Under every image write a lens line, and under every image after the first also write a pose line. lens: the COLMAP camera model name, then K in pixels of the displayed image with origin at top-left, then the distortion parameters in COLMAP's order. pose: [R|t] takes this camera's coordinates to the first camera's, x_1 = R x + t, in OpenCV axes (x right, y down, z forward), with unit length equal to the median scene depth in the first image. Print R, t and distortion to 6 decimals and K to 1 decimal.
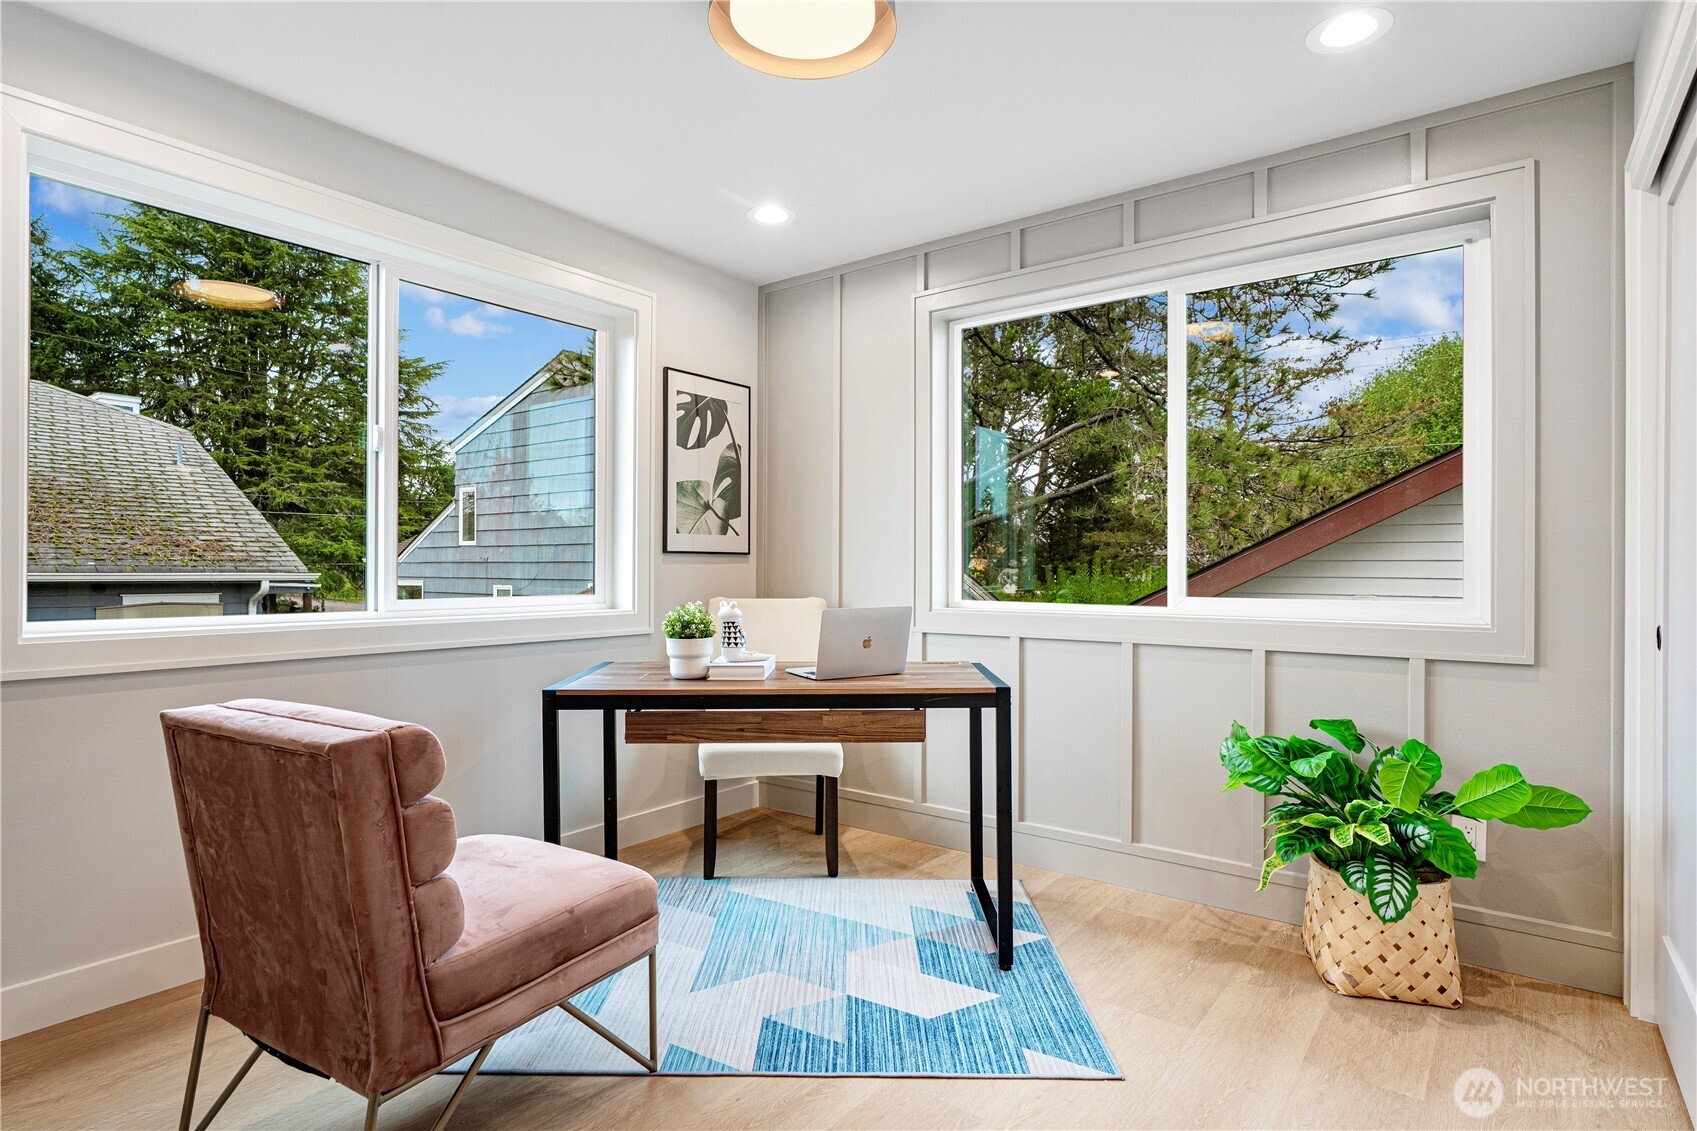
lens RADIAL K [[890.6, 0, 849.3], [0, 890.6, 570.7], [0, 0, 1]] dist [-0.005711, 0.000283]
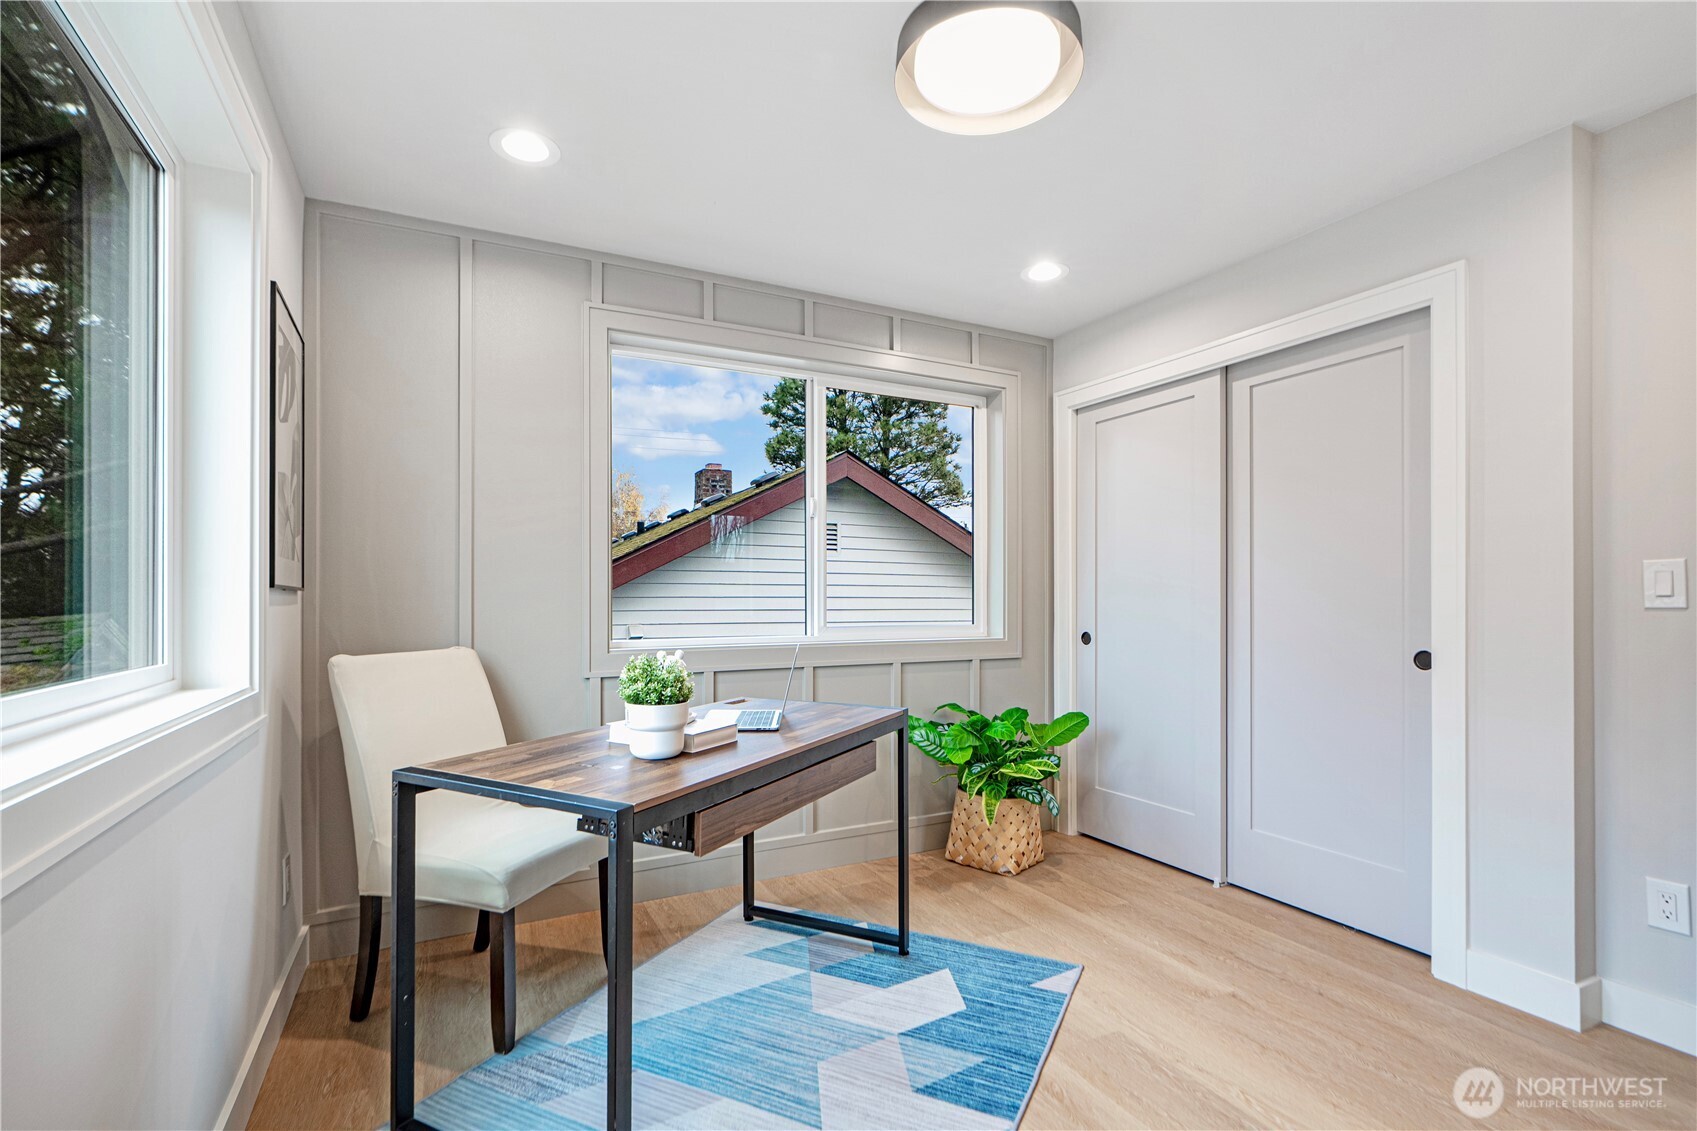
lens RADIAL K [[774.1, 0, 856.5], [0, 774.1, 593.2], [0, 0, 1]] dist [0.002512, -0.000551]
pose [[0.438159, 0.002537, 0.898894, -0.752908], [0.008129, 0.999944, -0.006785, -0.013796], [-0.898861, 0.010280, 0.438114, 0.608487]]
